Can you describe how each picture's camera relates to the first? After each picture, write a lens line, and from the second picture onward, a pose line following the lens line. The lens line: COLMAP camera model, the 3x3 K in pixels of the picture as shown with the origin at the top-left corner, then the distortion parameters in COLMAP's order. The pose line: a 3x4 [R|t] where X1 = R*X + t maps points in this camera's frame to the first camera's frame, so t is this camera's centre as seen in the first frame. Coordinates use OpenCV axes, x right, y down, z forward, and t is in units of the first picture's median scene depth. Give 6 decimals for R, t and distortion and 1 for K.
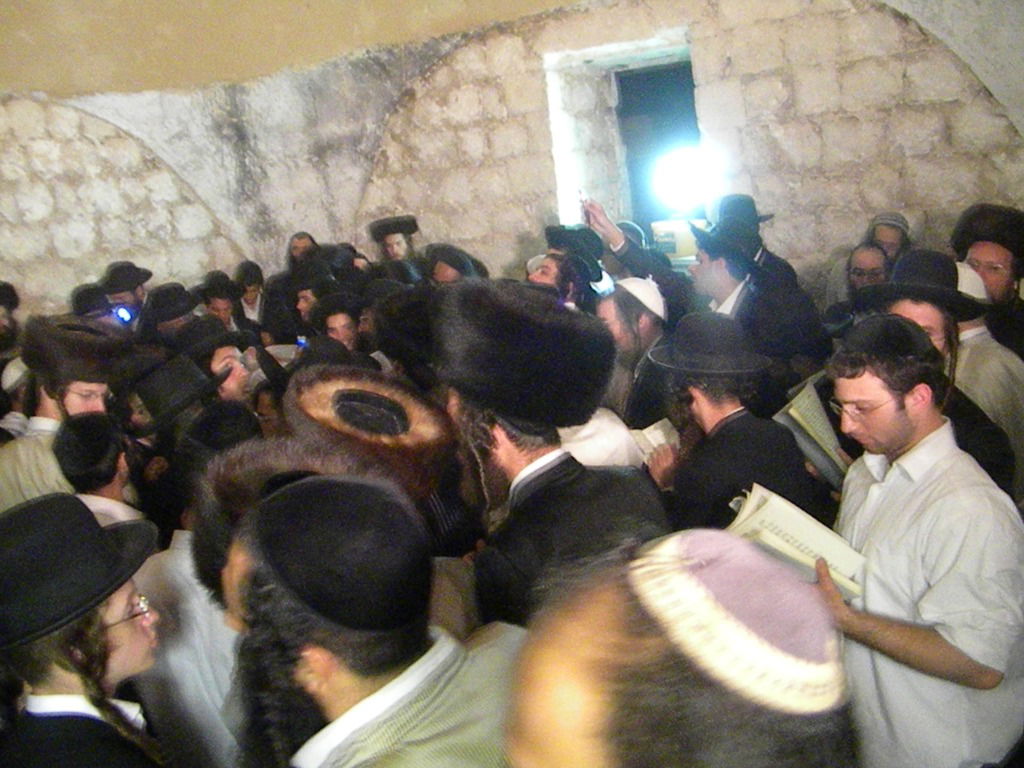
lens RADIAL K [[863.2, 0, 505.1], [0, 863.2, 352.7], [0, 0, 1]] dist [-0.192870, 0.177480]
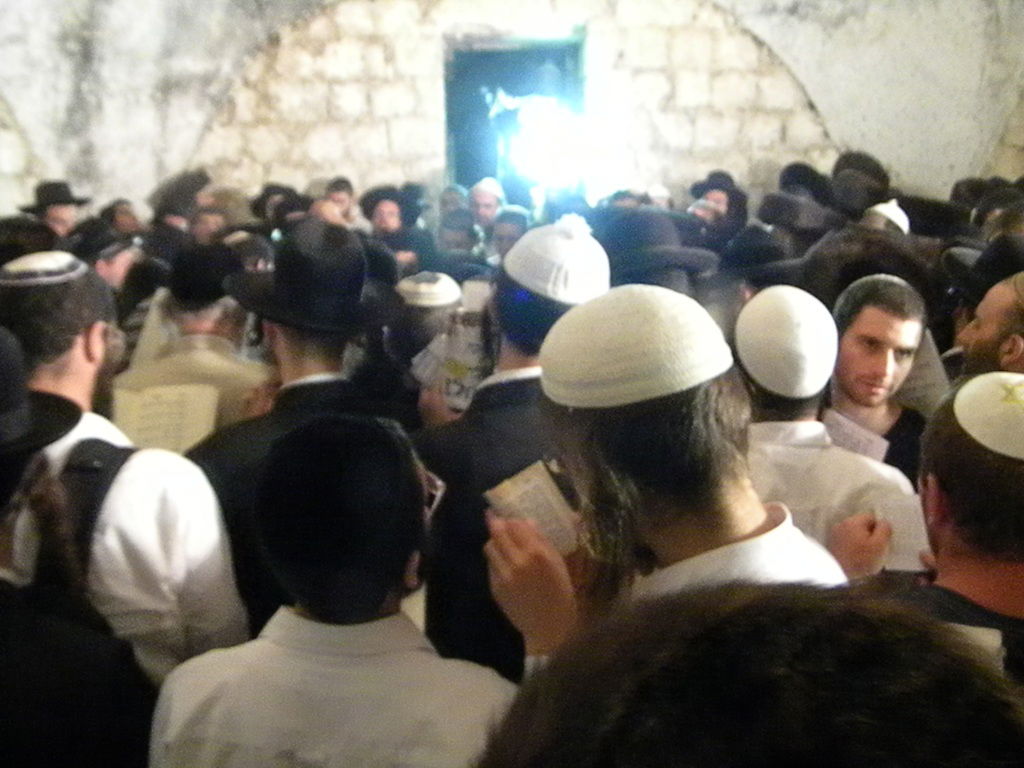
lens RADIAL K [[863.2, 0, 505.1], [0, 863.2, 352.7], [0, 0, 1]] dist [-0.192870, 0.177480]
pose [[0.815146, -0.033888, 0.578264, -0.463006], [0.041219, 0.999150, 0.000449, 0.053552], [-0.577787, 0.023470, 0.815850, 0.107597]]
